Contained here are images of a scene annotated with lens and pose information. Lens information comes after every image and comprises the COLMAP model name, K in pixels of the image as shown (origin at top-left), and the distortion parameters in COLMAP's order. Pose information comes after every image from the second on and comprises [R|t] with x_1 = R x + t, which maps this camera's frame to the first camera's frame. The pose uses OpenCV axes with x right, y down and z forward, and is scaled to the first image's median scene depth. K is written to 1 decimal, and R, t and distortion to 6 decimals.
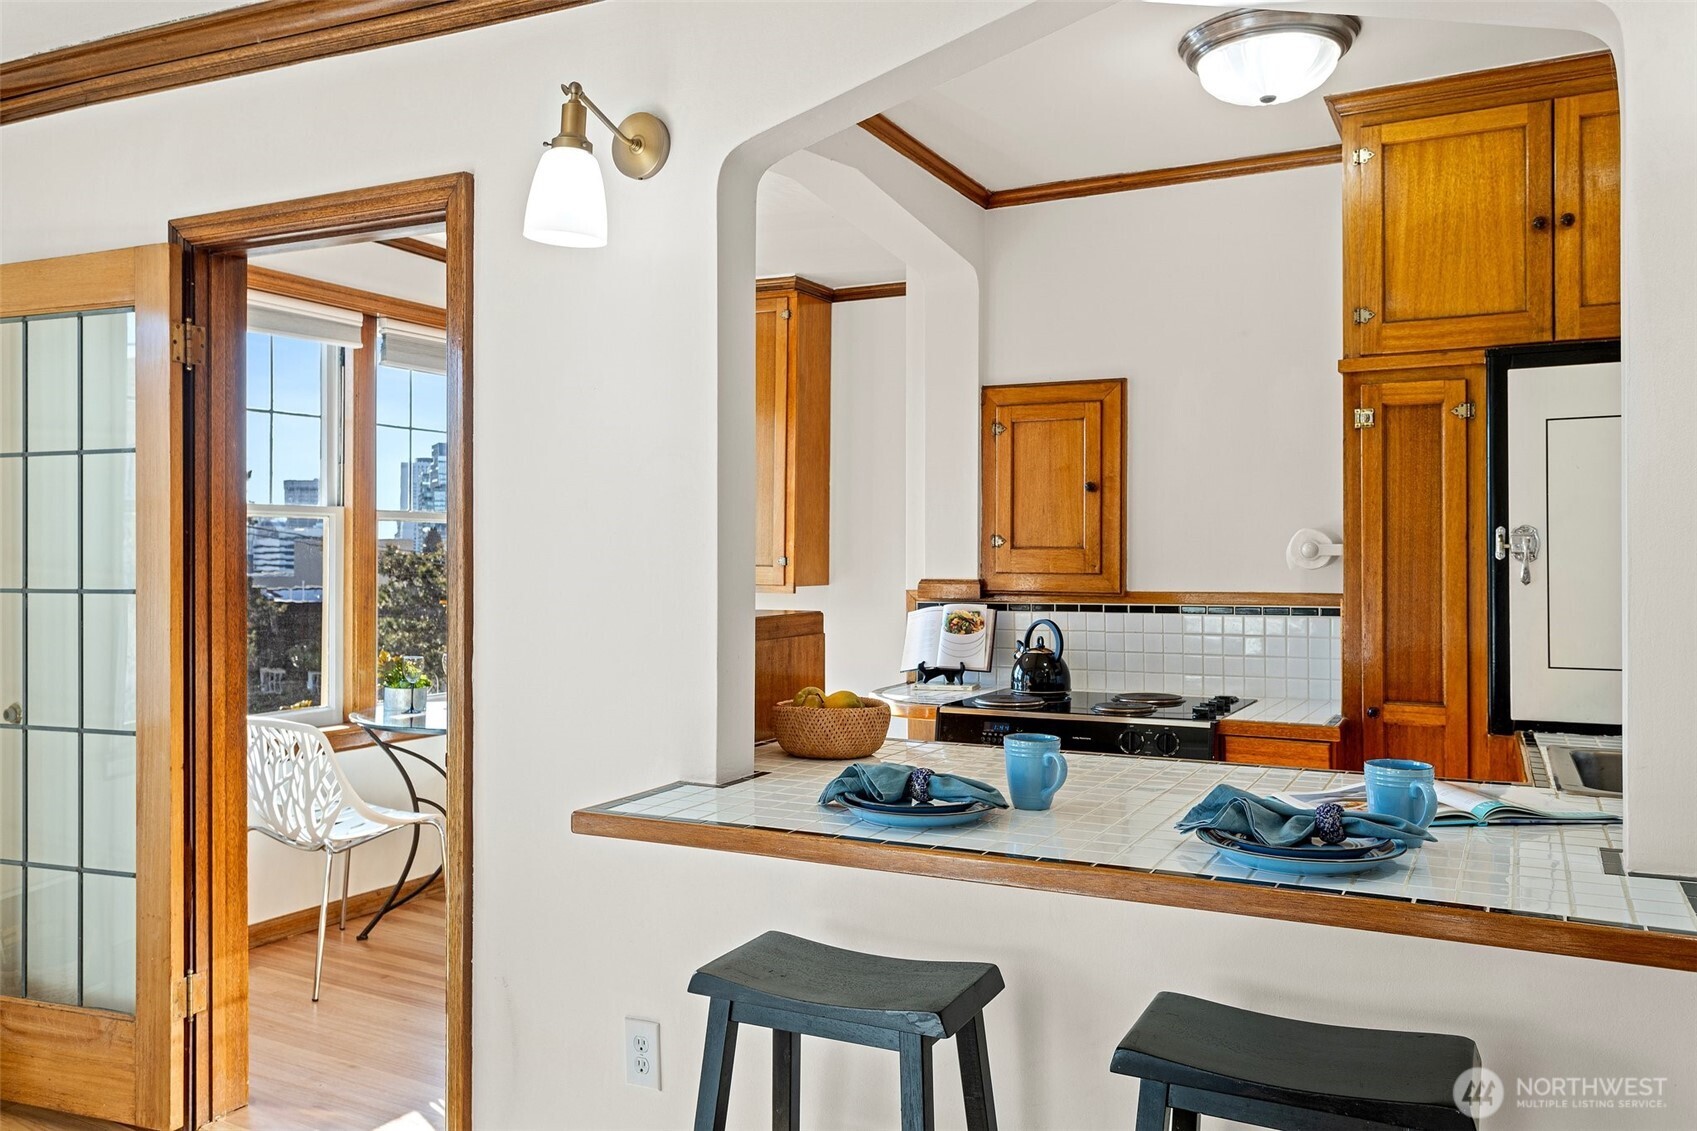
lens RADIAL K [[1294.4, 0, 848.5], [0, 1294.4, 548.8], [0, 0, 1]] dist [0.004254, -0.001480]
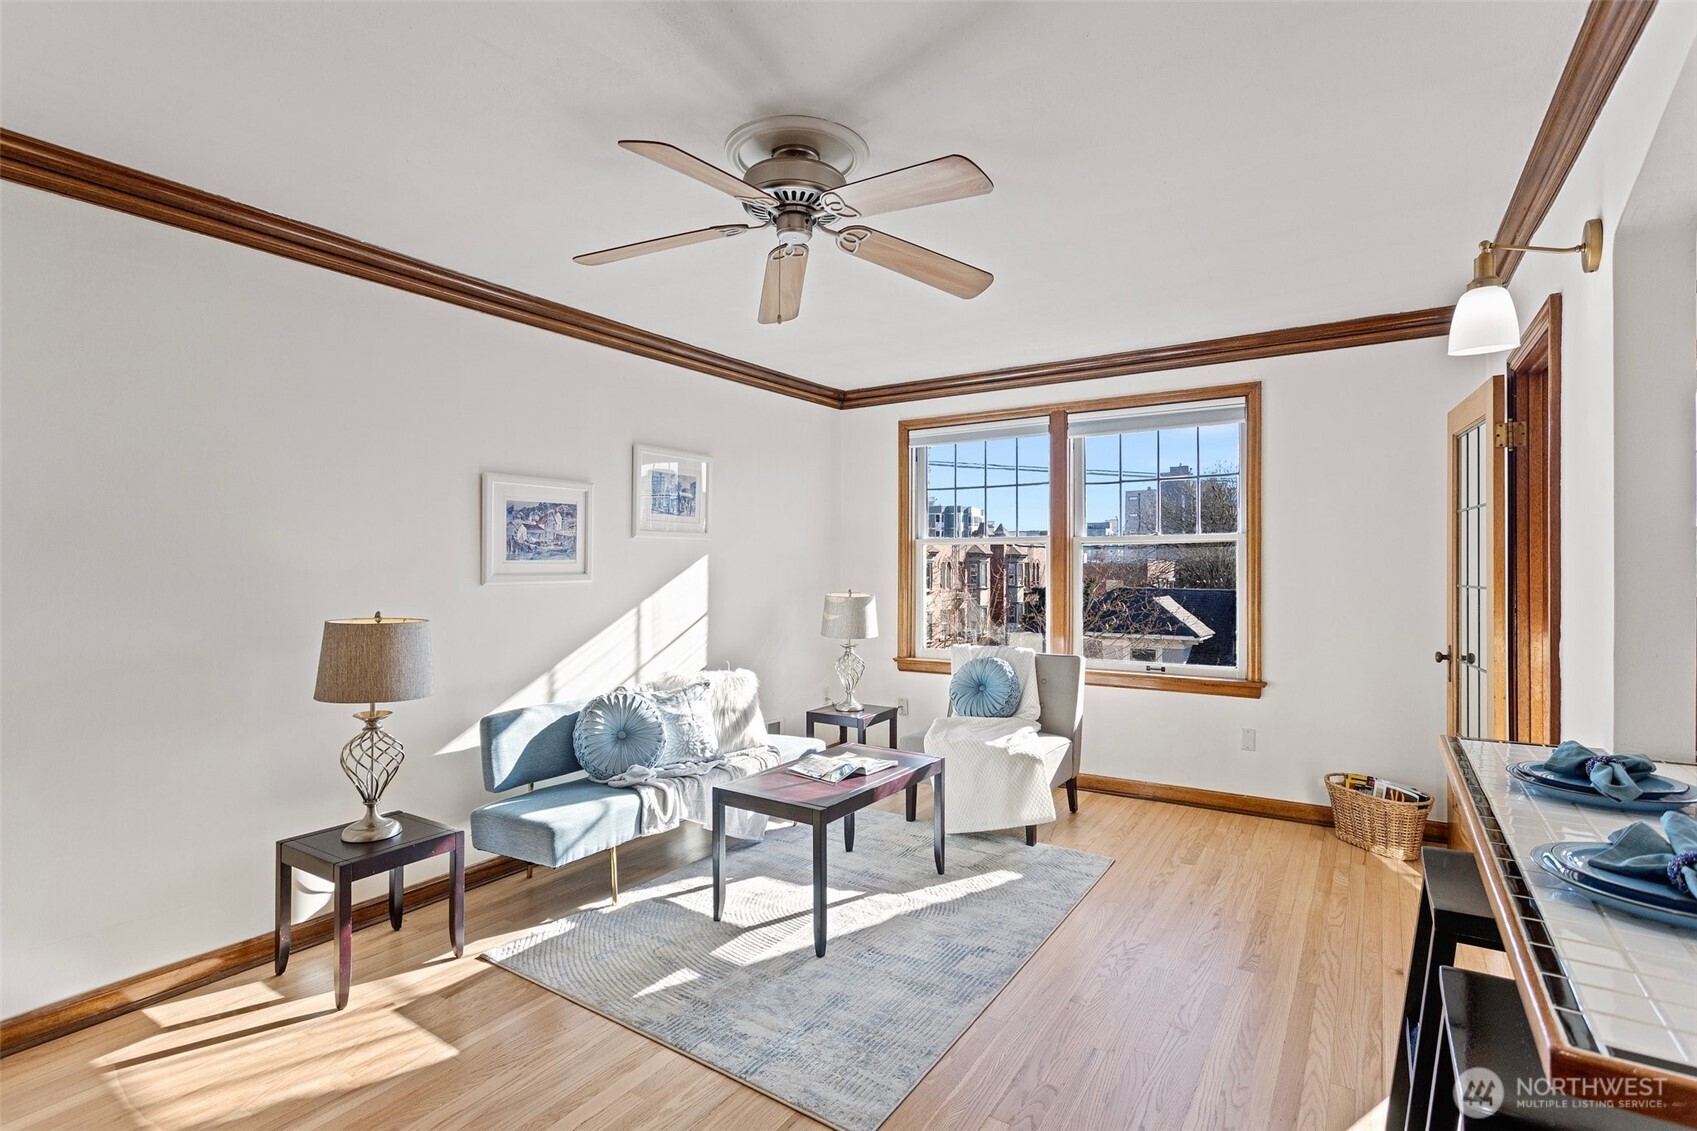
lens RADIAL K [[810.3, 0, 852.6], [0, 810.3, 570.9], [0, 0, 1]] dist [-0.006879, 0.003799]
pose [[-0.106389, 0.007651, -0.994295, 0.439838], [0.001253, 0.999971, 0.007561, 0.001319], [0.994324, -0.000442, -0.106395, 0.227799]]
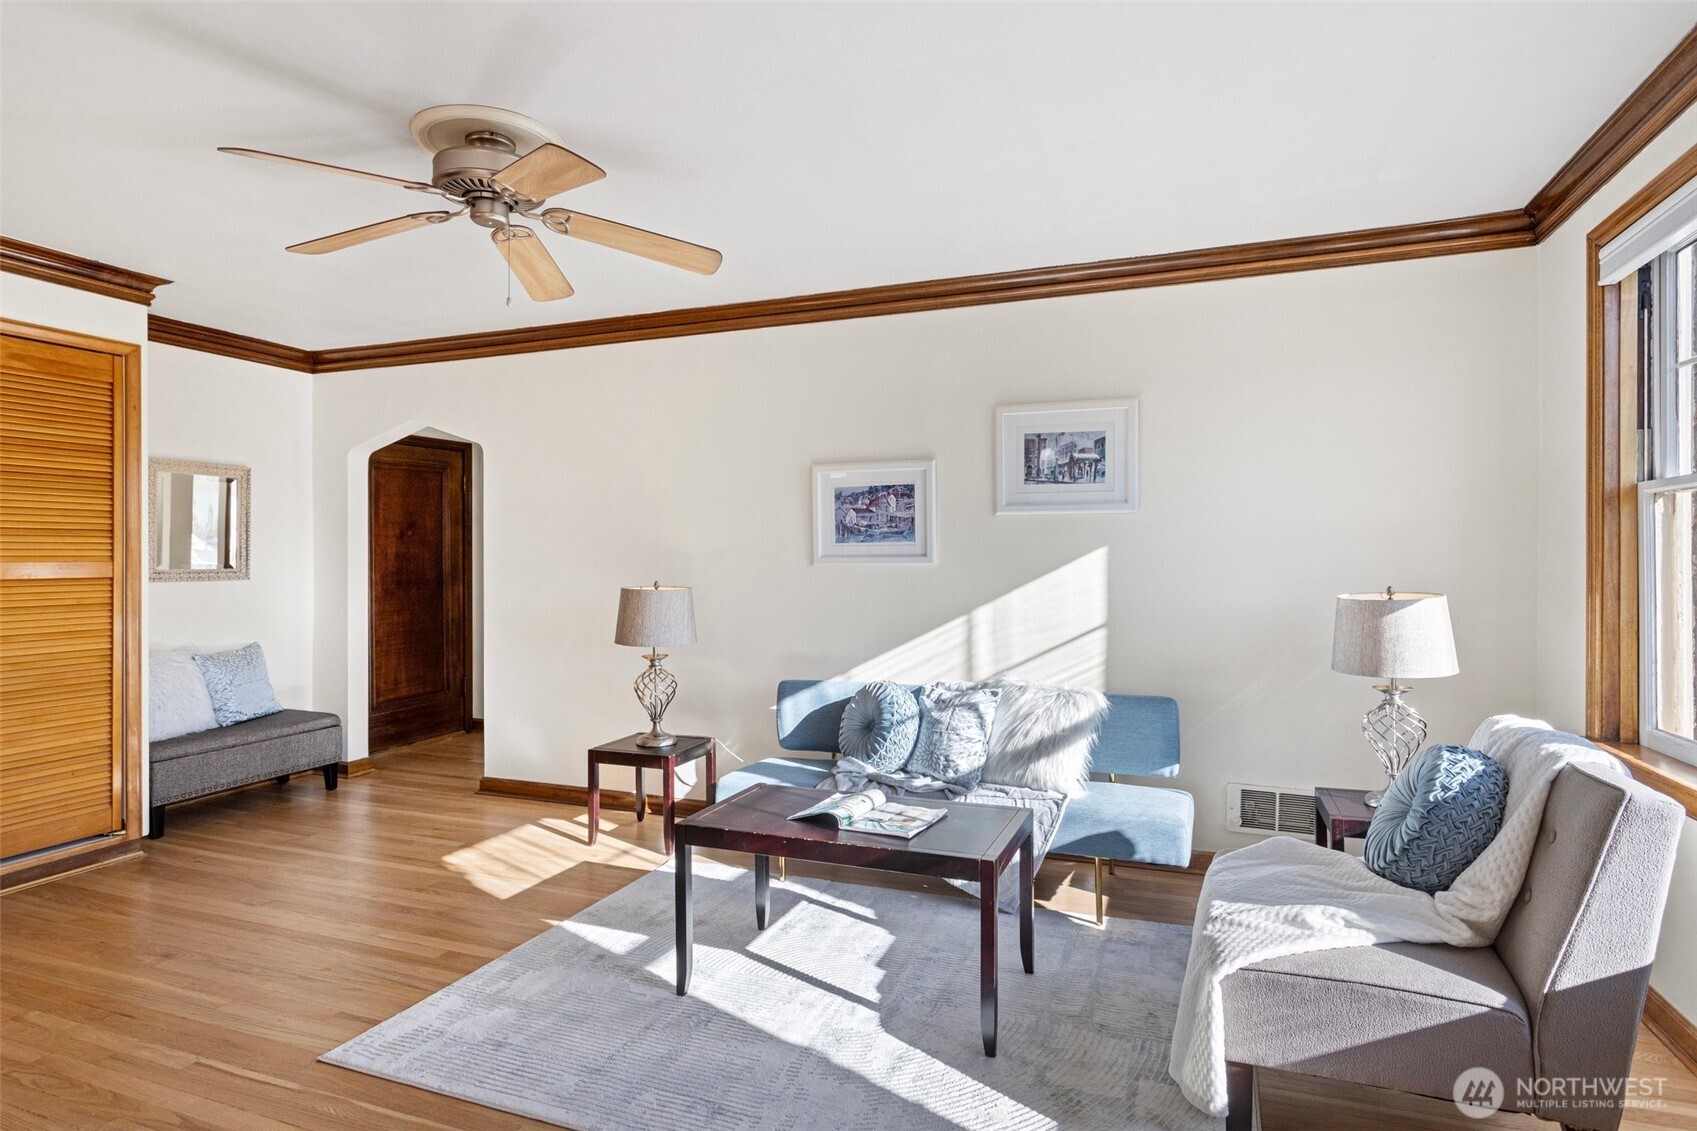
lens RADIAL K [[868.2, 0, 841.4], [0, 868.2, 552.9], [0, 0, 1]] dist [-0.016074, 0.008813]
pose [[-0.995319, -0.000029, -0.096644, -0.332368], [0.001053, 0.999937, -0.011152, 0.019514], [0.096638, -0.011202, -0.995257, 0.798057]]
